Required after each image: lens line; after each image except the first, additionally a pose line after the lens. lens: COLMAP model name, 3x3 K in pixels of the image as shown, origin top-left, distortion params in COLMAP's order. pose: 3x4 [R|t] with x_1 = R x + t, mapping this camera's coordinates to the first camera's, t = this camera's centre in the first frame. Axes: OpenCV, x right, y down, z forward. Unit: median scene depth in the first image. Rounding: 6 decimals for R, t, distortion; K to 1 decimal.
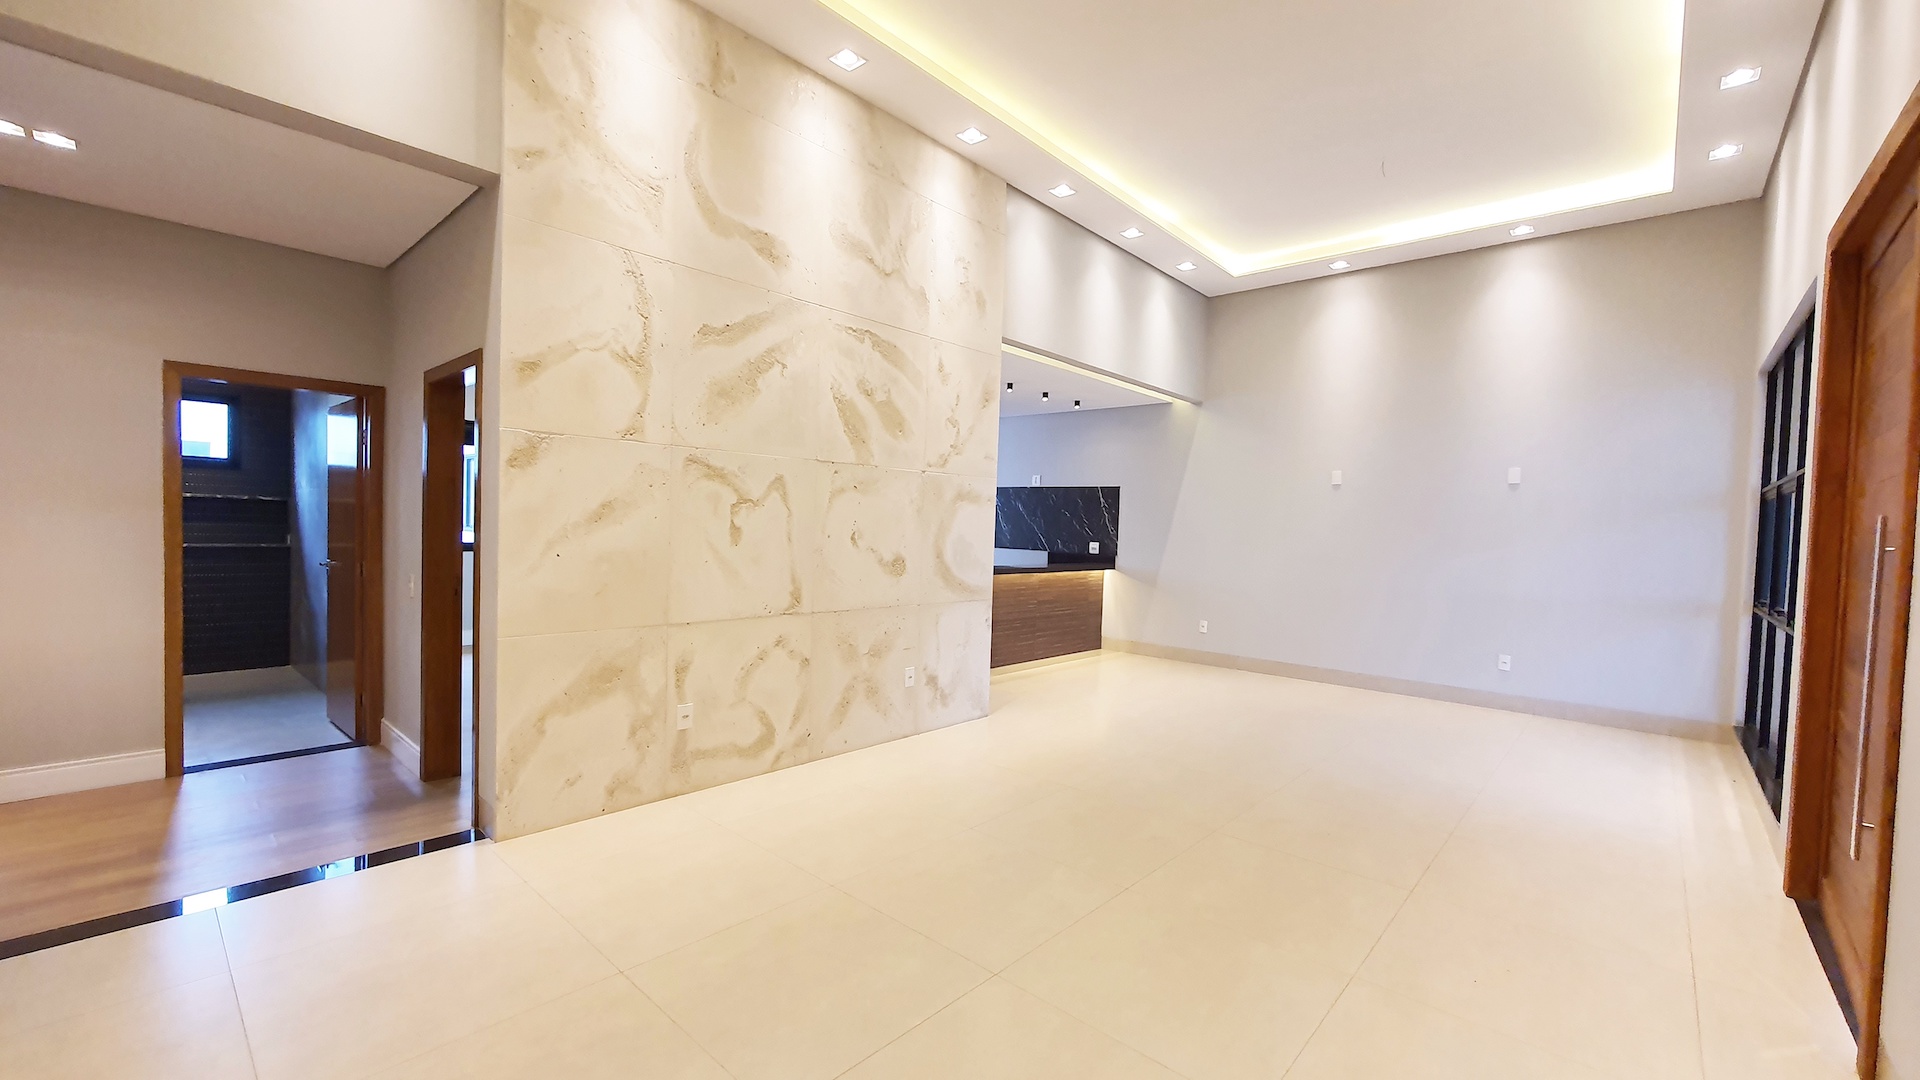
lens RADIAL K [[757.9, 0, 950.5], [0, 757.9, 548.2], [0, 0, 1]] dist [-0.001719, -0.000115]
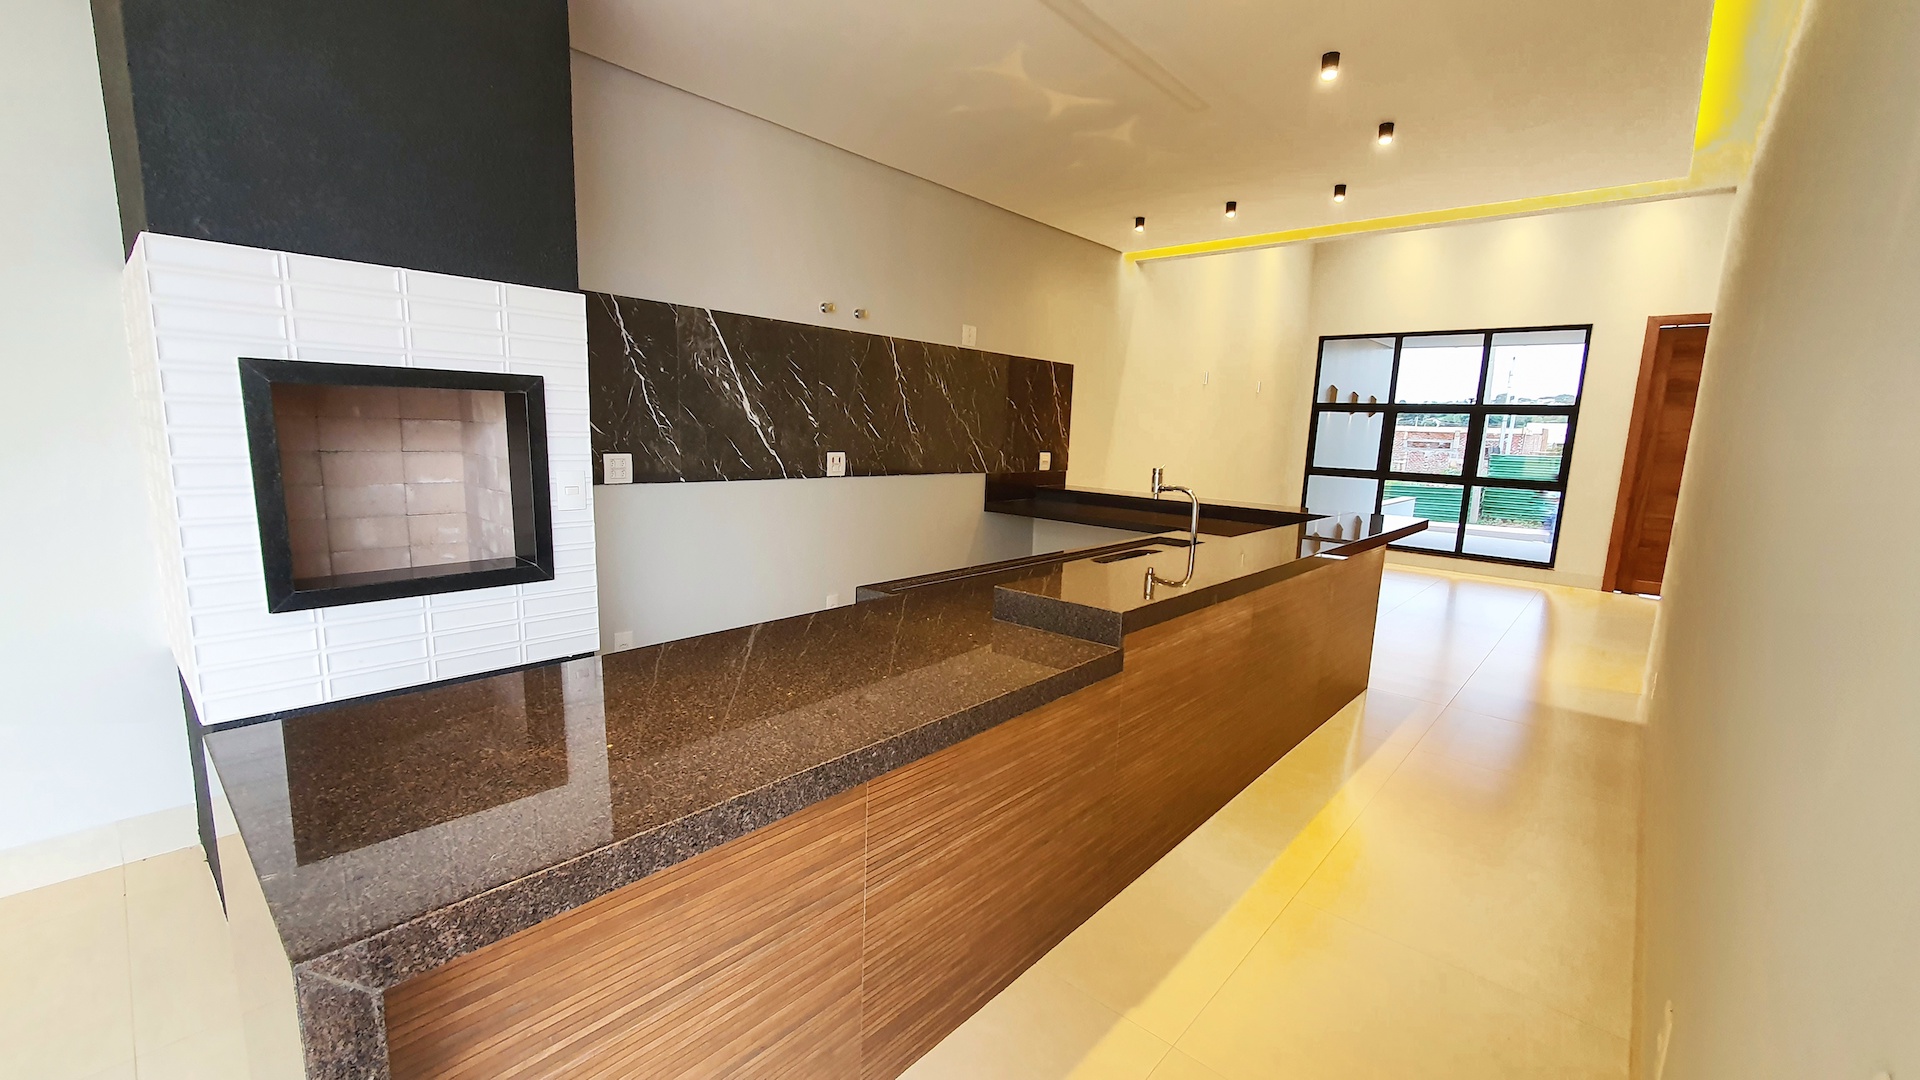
lens RADIAL K [[772.8, 0, 959.8], [0, 772.8, 546.6], [0, 0, 1]] dist [-0.002470, -0.000264]
pose [[-0.014925, -0.188032, 0.982050, -0.470798], [-0.001199, 0.982162, 0.188035, -0.053702], [-0.999888, 0.001629, -0.014885, 1.132541]]
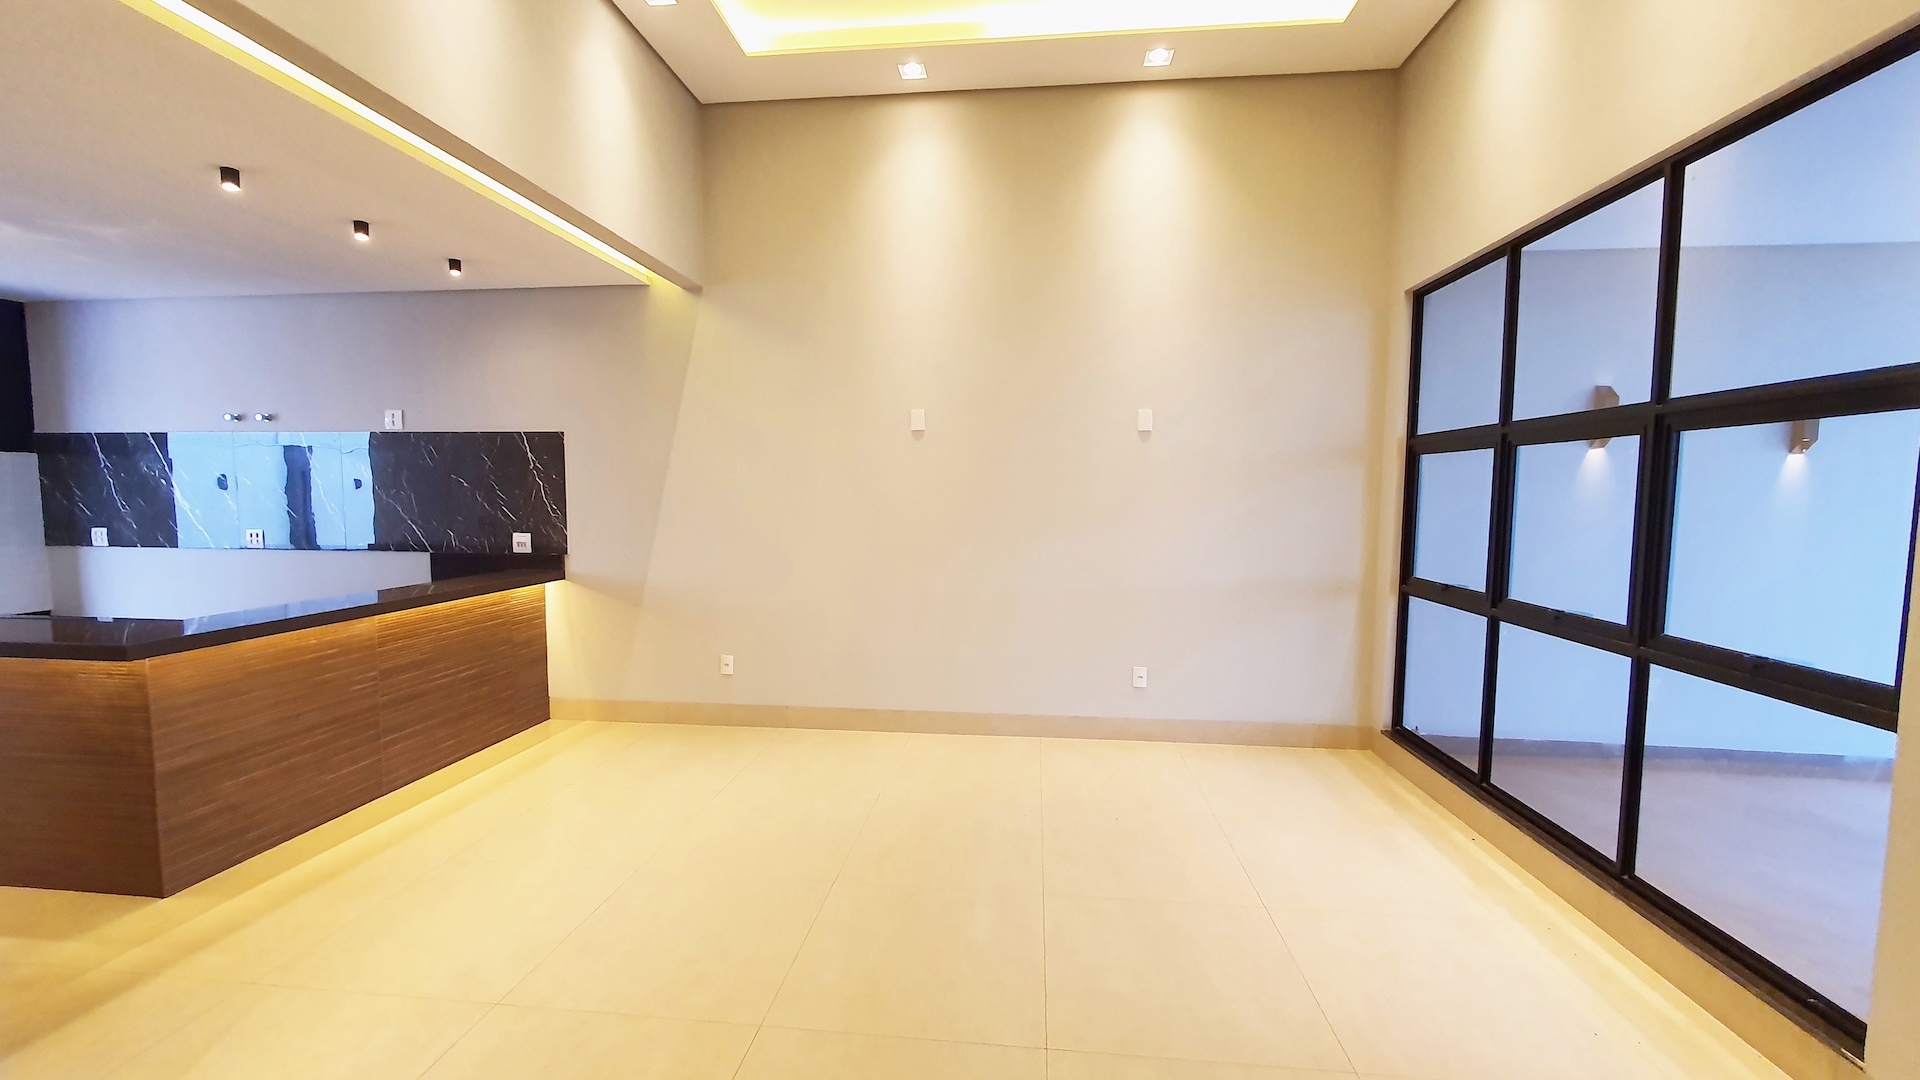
lens RADIAL K [[764.0, 0, 953.5], [0, 764.0, 546.9], [0, 0, 1]] dist [-0.003074, 0.000019]
pose [[0.801986, -0.071452, 0.593054, 0.116441], [0.041977, 0.997107, 0.063366, -0.020547], [-0.595866, -0.025924, 0.802665, 0.379803]]
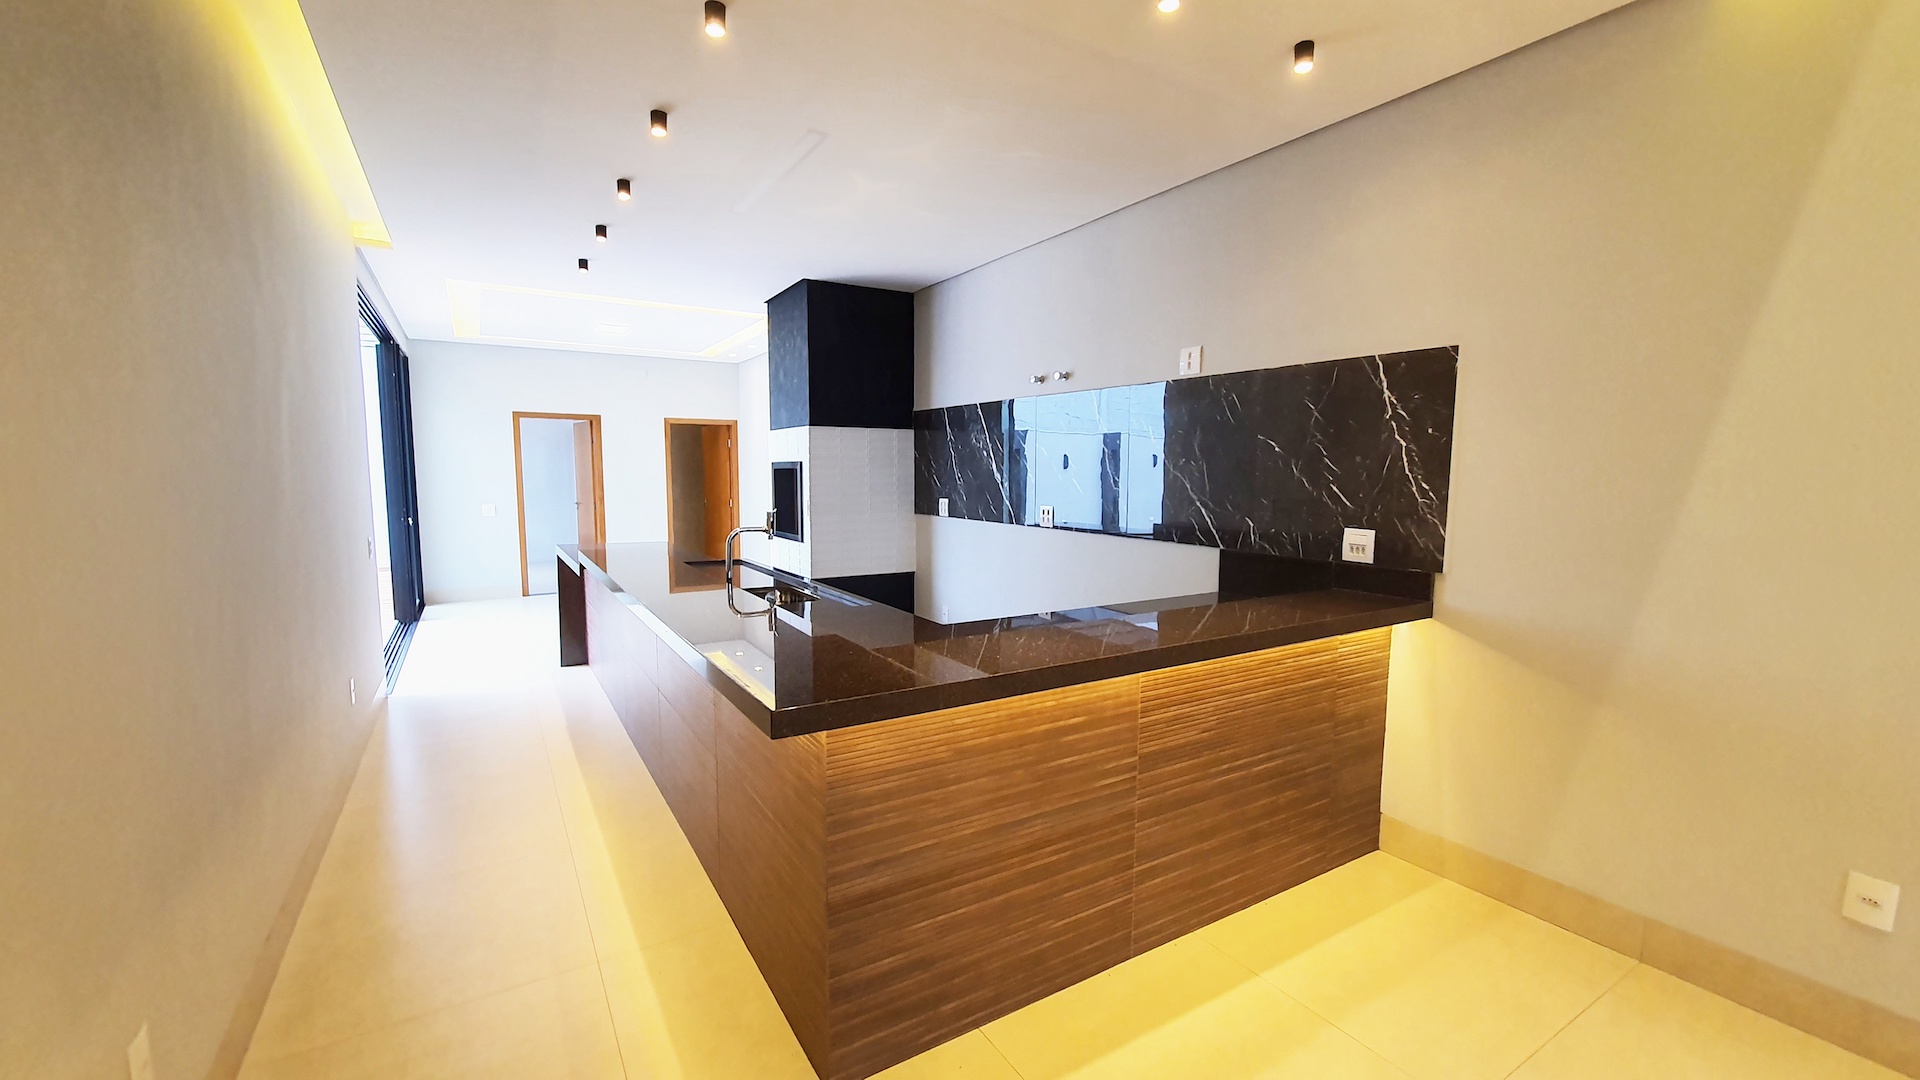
lens RADIAL K [[772.8, 0, 959.8], [0, 772.8, 546.6], [0, 0, 1]] dist [-0.002470, -0.000264]
pose [[0.962984, 0.000498, -0.269557, 0.118459], [0.015842, 0.998165, 0.058442, -0.023516], [0.269091, -0.060550, 0.961210, 0.660710]]
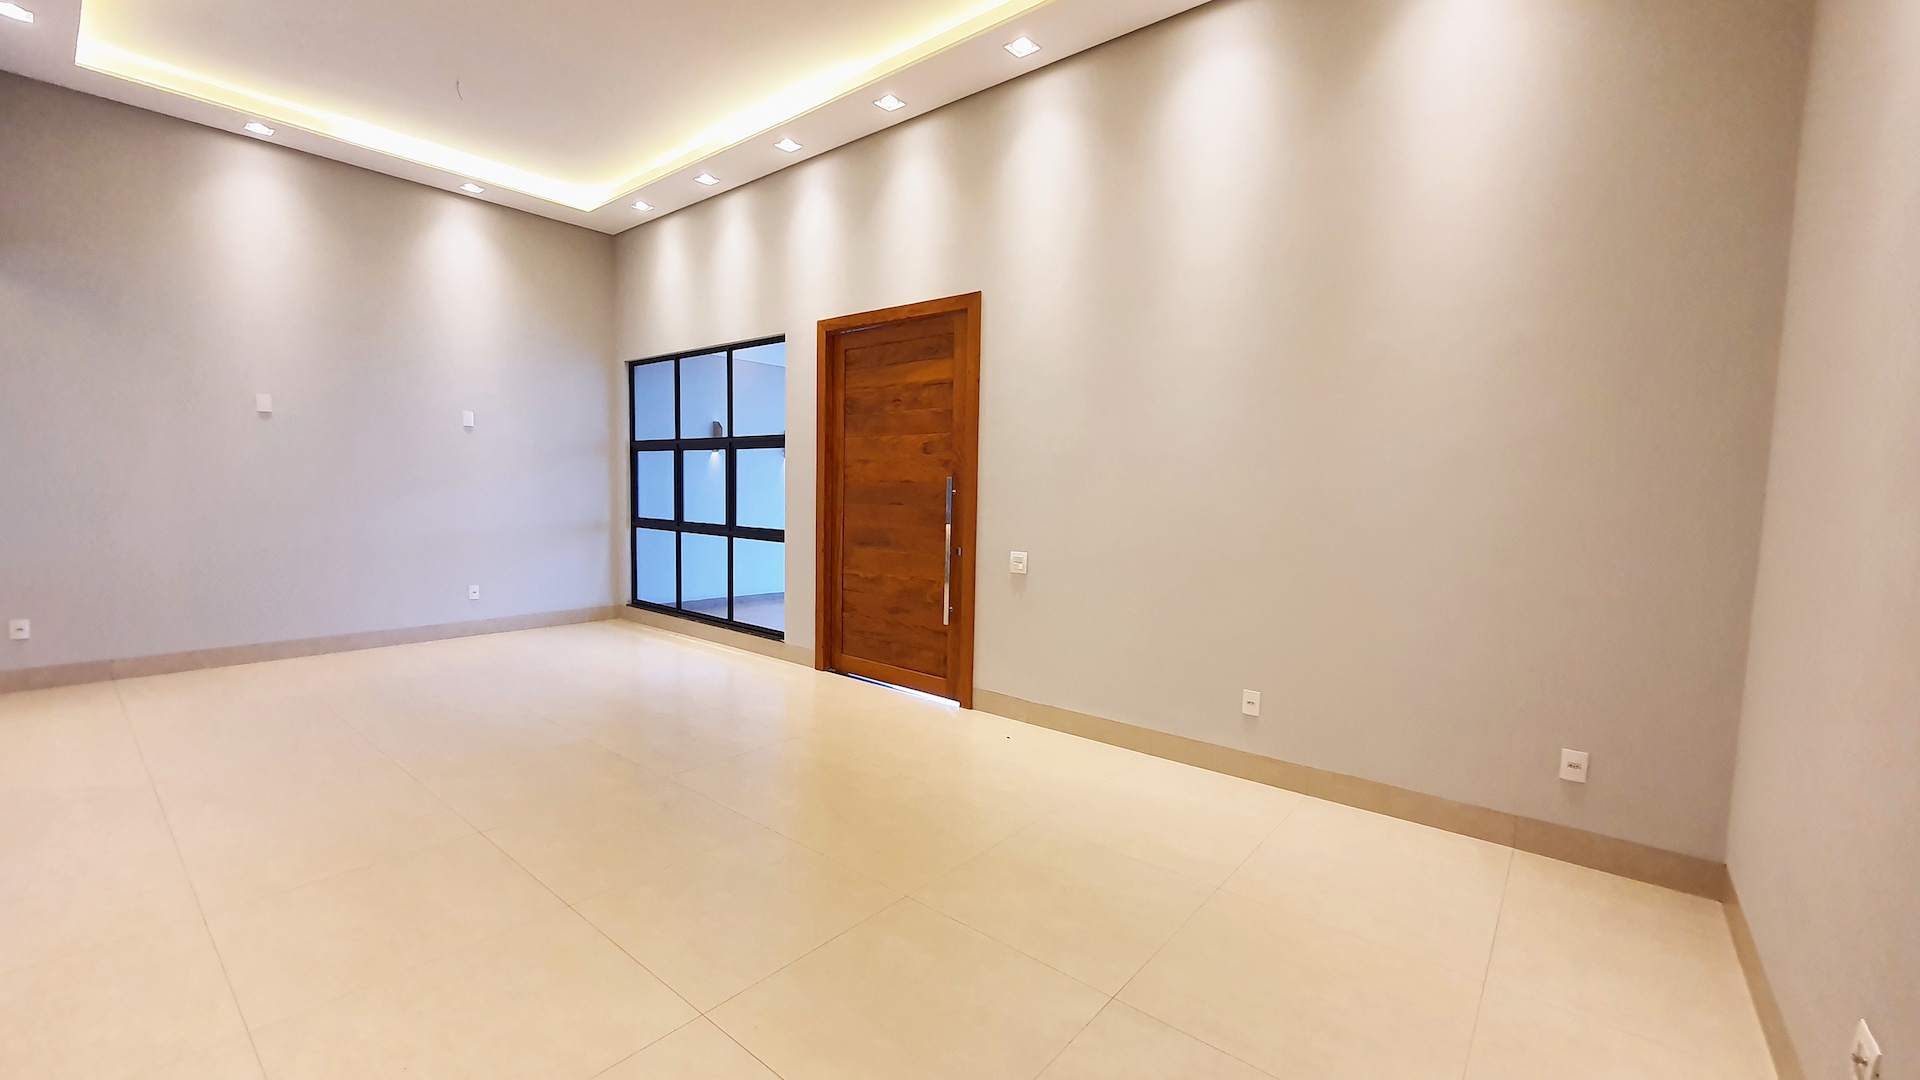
lens RADIAL K [[772.8, 0, 959.8], [0, 772.8, 546.6], [0, 0, 1]] dist [-0.002470, -0.000264]
pose [[-0.056955, -0.108577, 0.992455, -0.292809], [0.013327, 0.993897, 0.109500, -0.018916], [-0.998288, 0.019463, -0.055160, 0.266574]]
